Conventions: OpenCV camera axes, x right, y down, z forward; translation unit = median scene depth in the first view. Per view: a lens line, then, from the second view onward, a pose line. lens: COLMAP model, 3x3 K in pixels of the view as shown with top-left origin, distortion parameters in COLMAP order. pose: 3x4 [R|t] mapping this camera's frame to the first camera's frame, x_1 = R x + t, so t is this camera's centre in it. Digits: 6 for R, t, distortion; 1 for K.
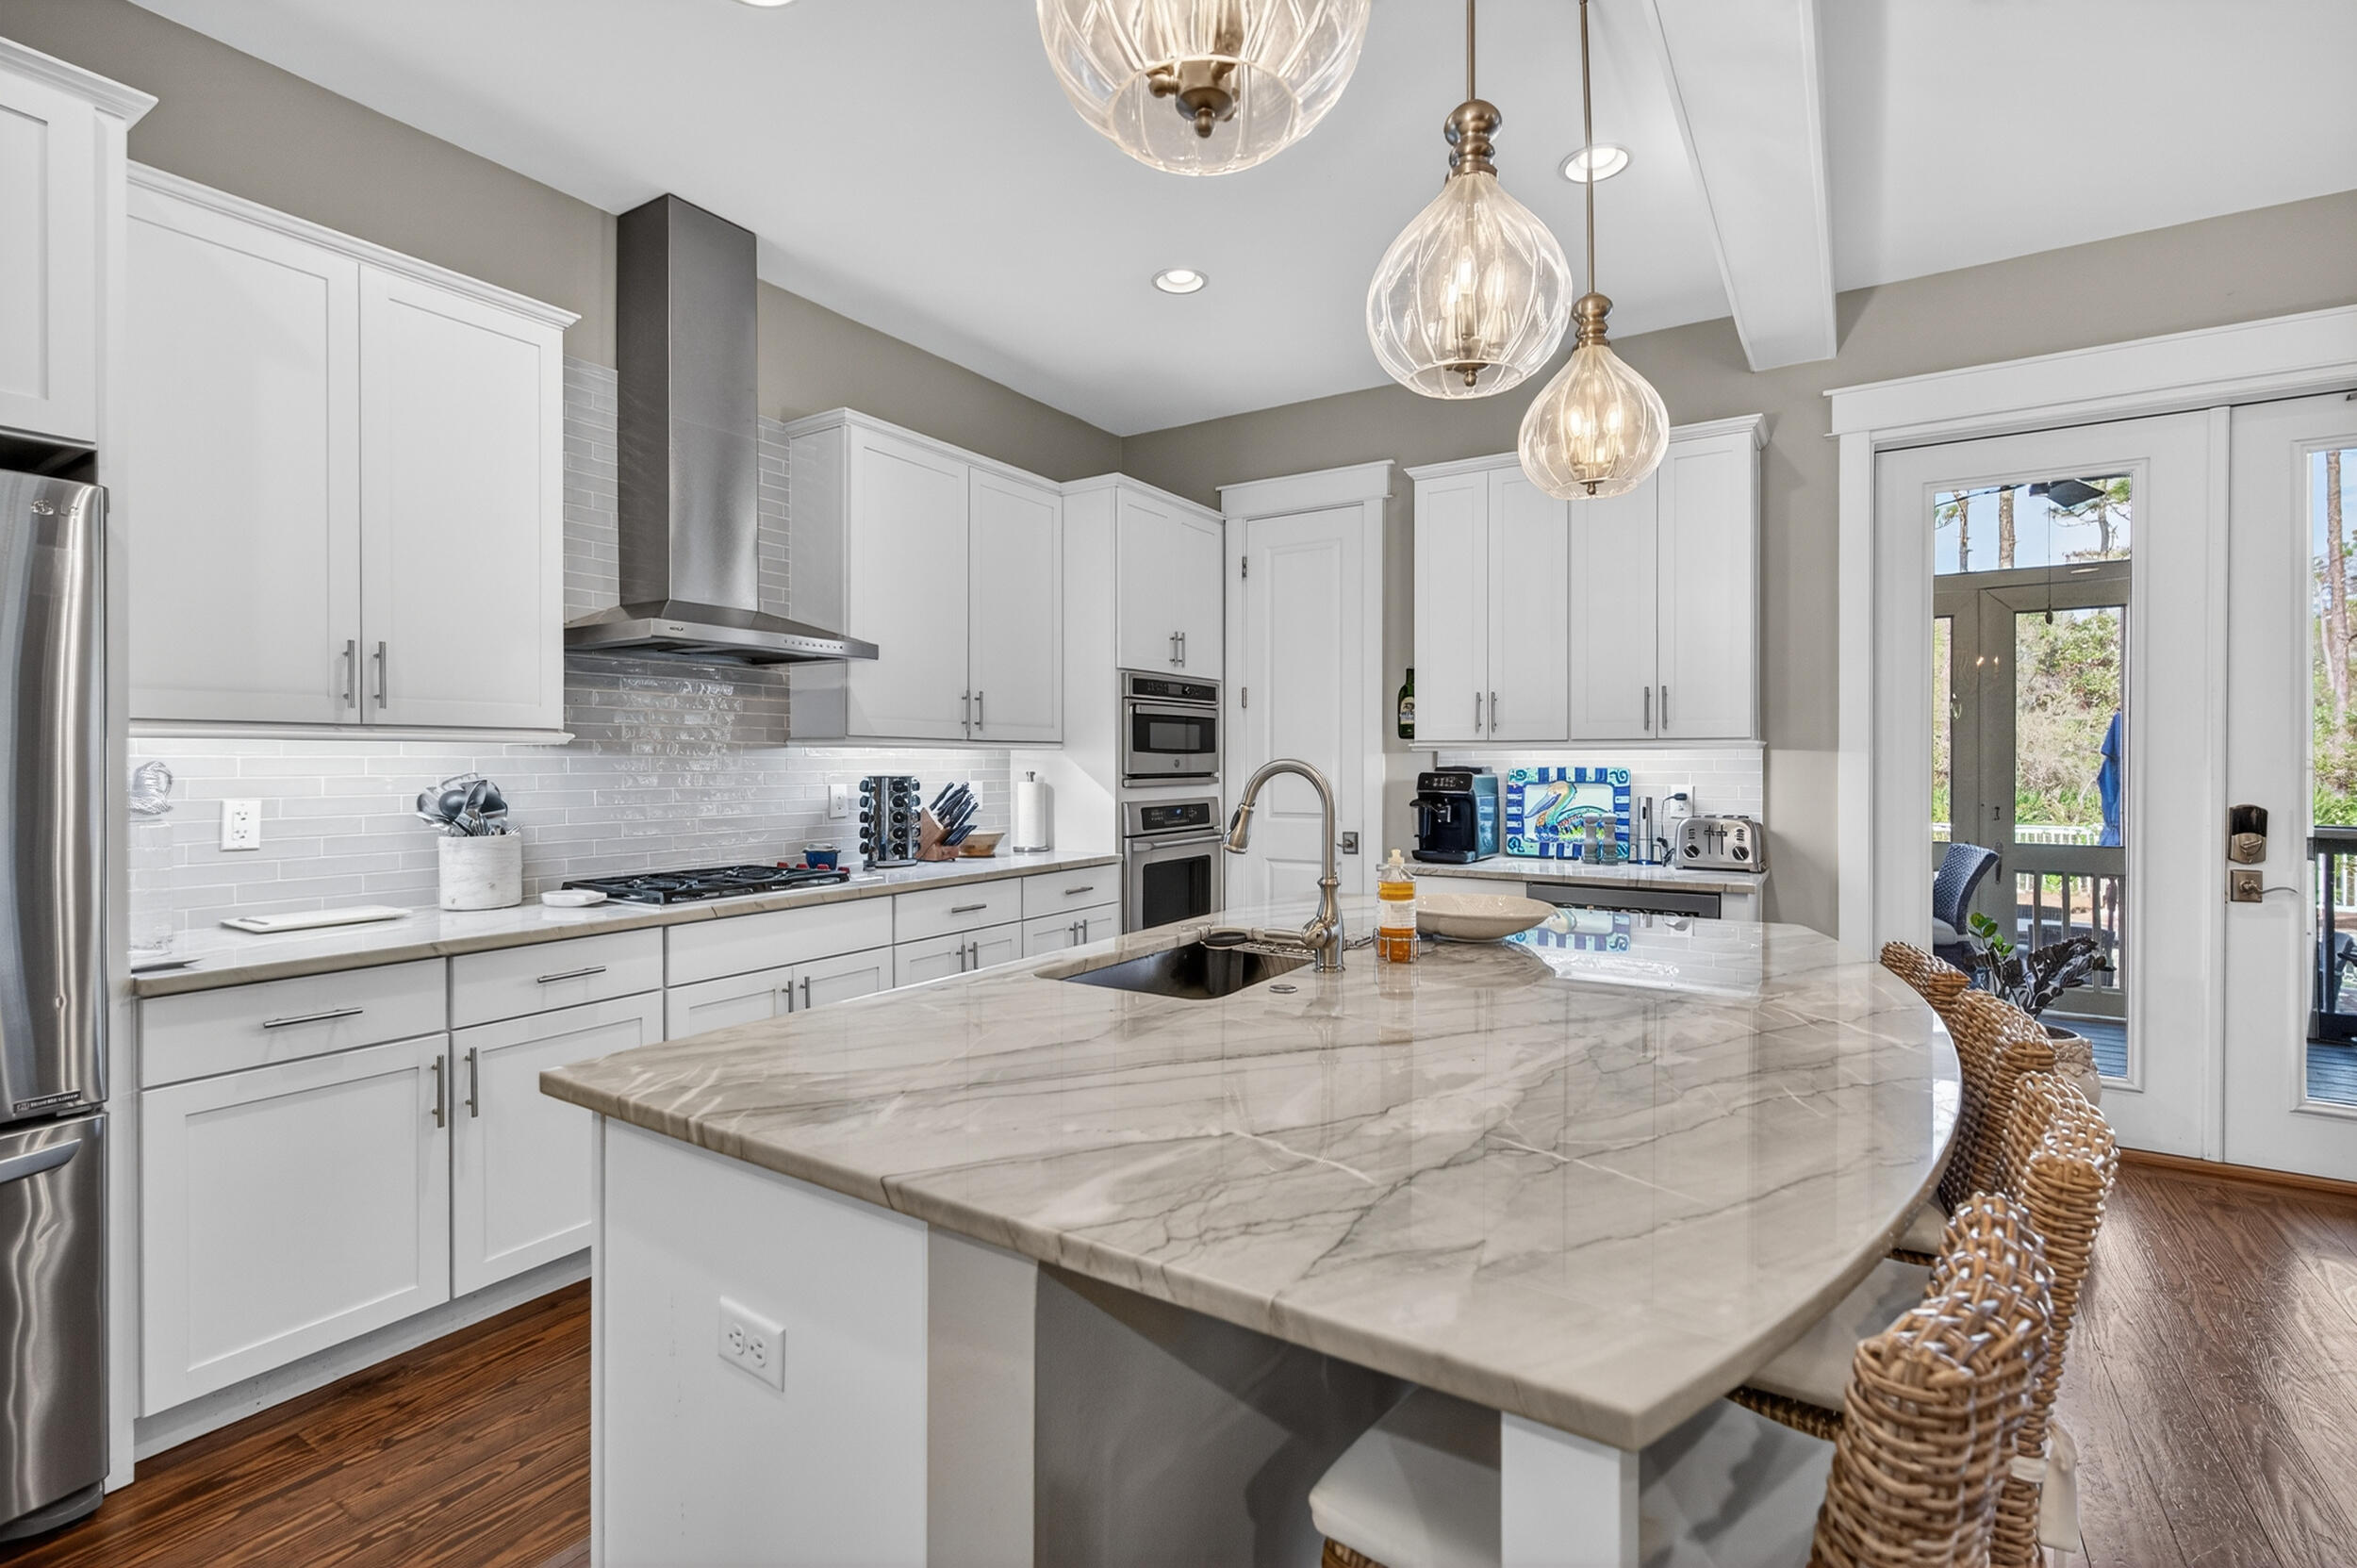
lens RADIAL K [[1059.2, 0, 1171.3], [0, 1059.2, 767.5], [0, 0, 1]] dist [-0.002045, 0.000052]
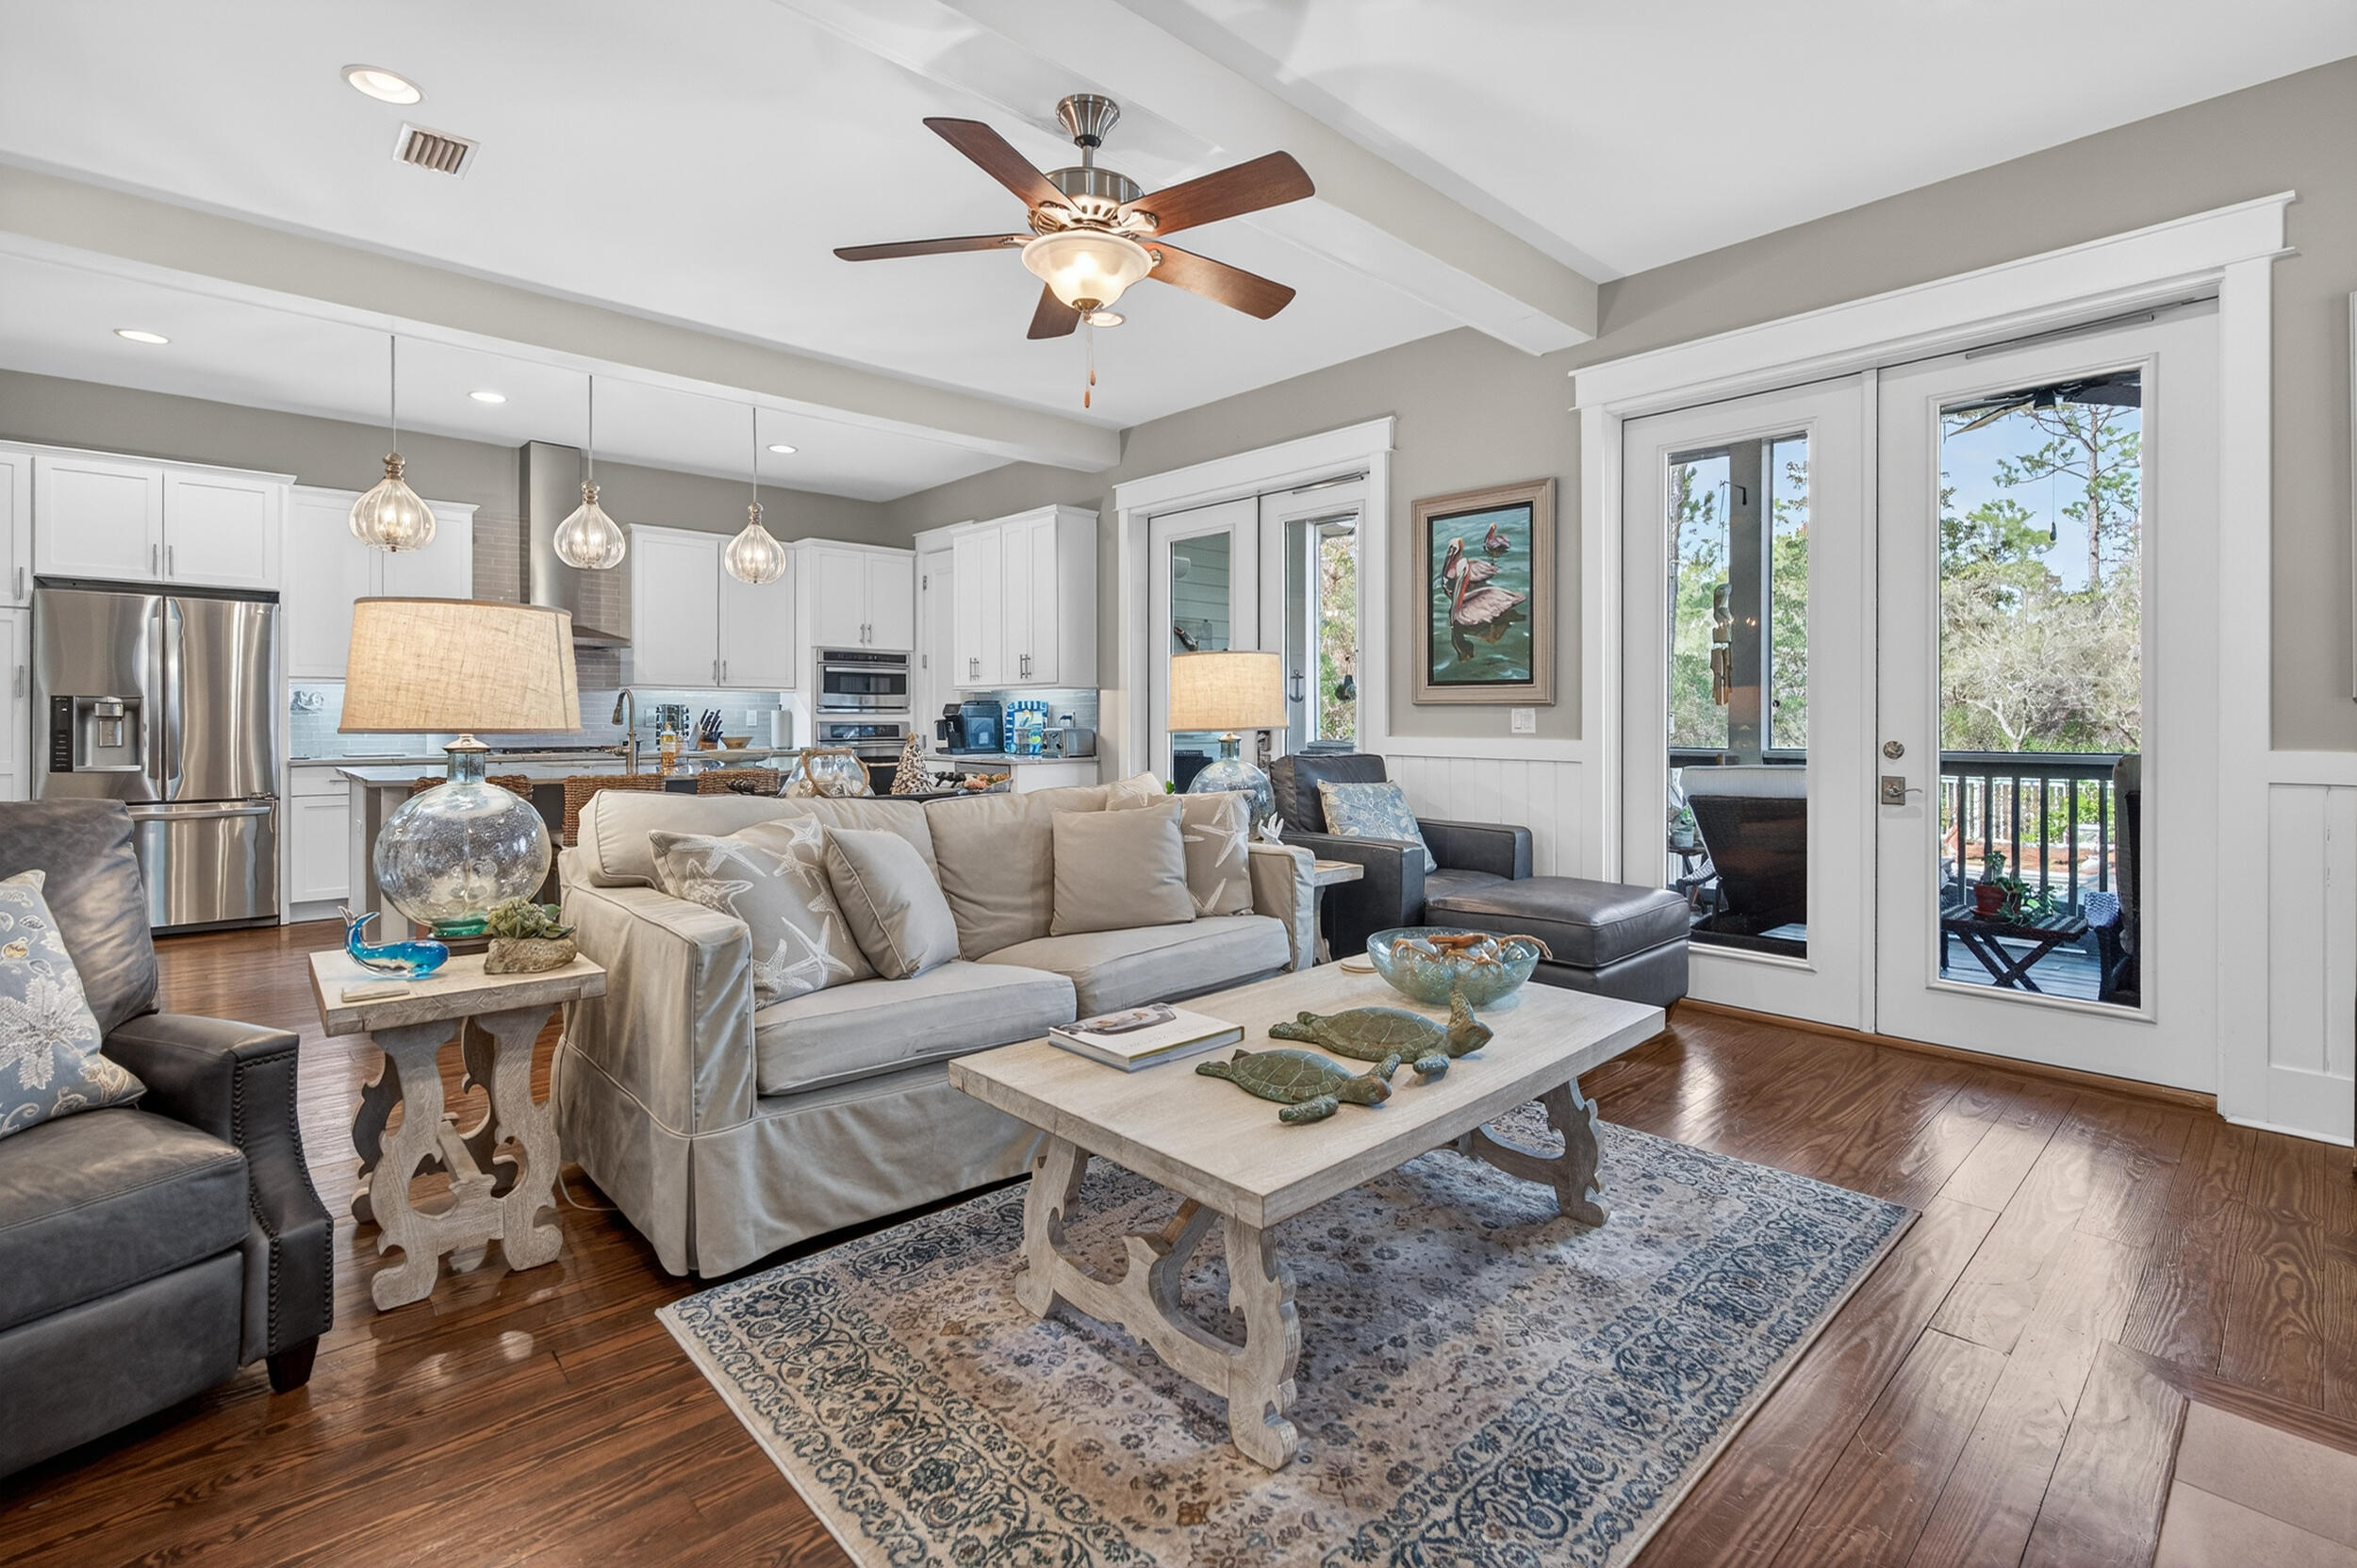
lens RADIAL K [[1085.9, 0, 1190.0], [0, 1085.9, 717.9], [0, 0, 1]] dist [-0.002541, -0.000295]
pose [[0.971304, 0.002135, -0.237831, 1.070103], [-0.003753, 0.999973, -0.006353, 0.038025], [0.237811, 0.007063, 0.971286, -0.669142]]
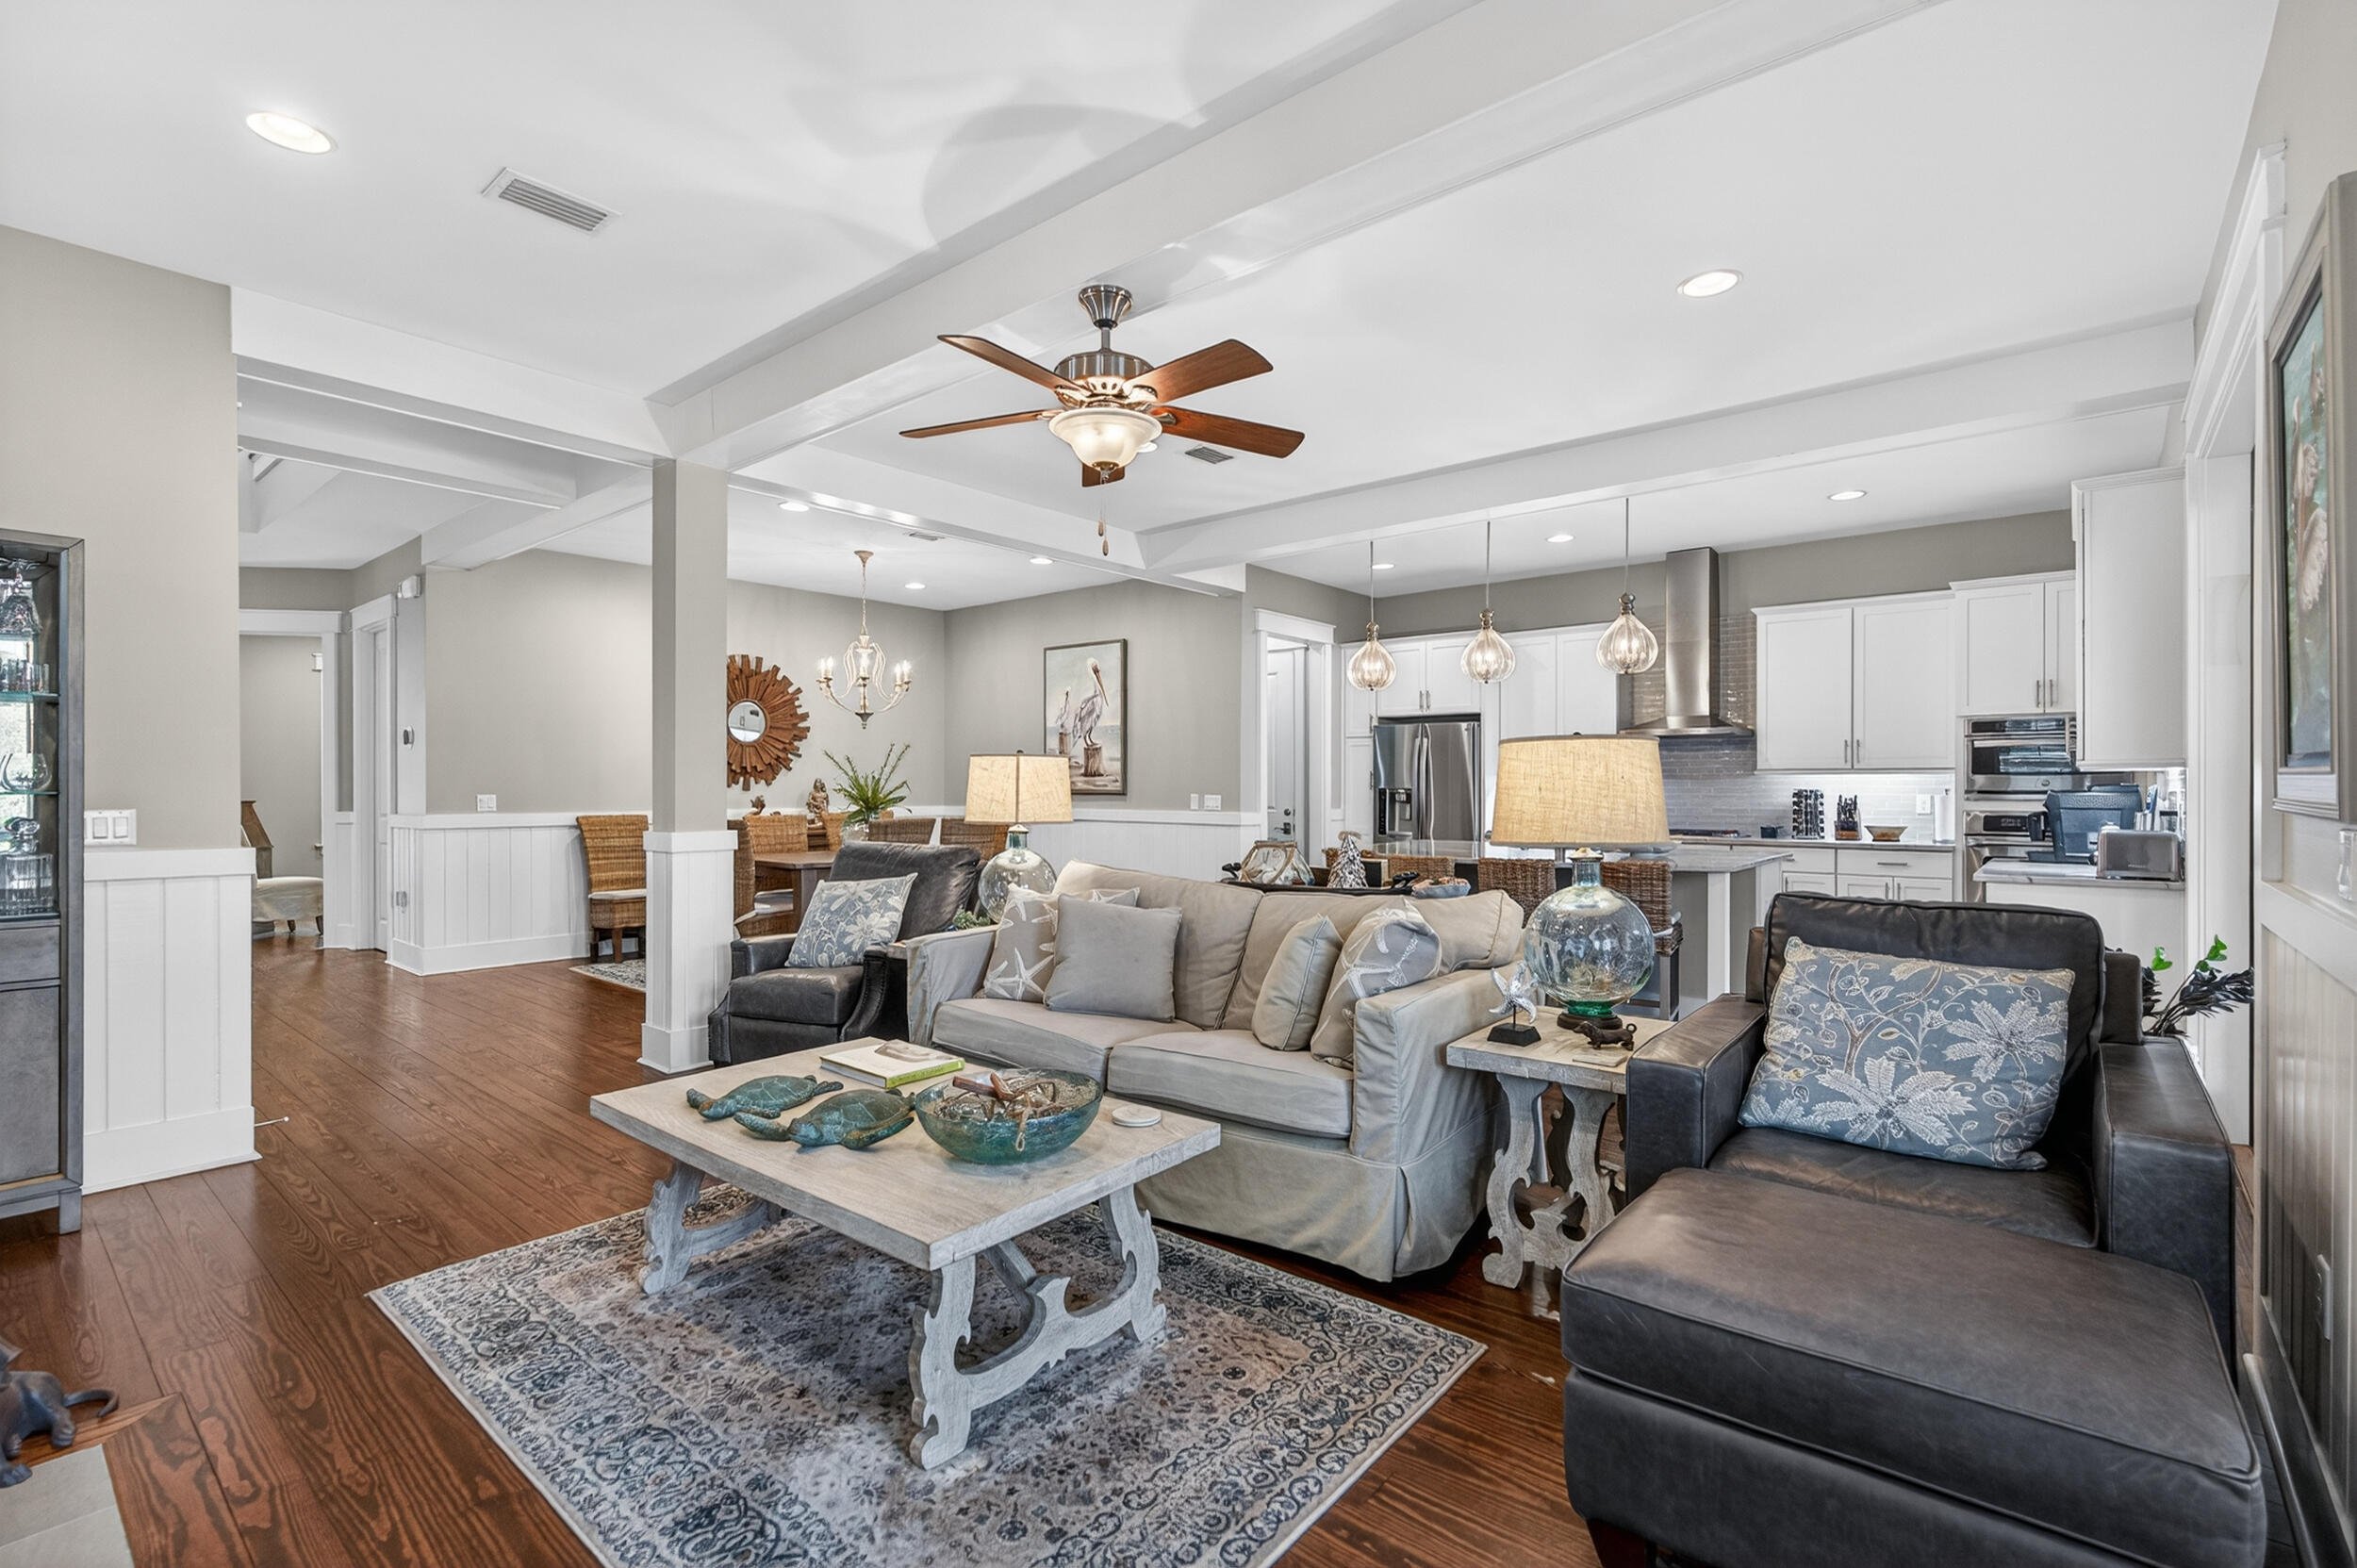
lens RADIAL K [[1054.3, 0, 1178.5], [0, 1054.3, 784.0], [0, 0, 1]] dist [-0.016995, -0.000134]
pose [[-0.127330, -0.002620, -0.991857, 1.596794], [-0.005073, 0.999985, -0.001990, 0.005845], [0.991847, 0.004778, -0.127341, 0.133812]]
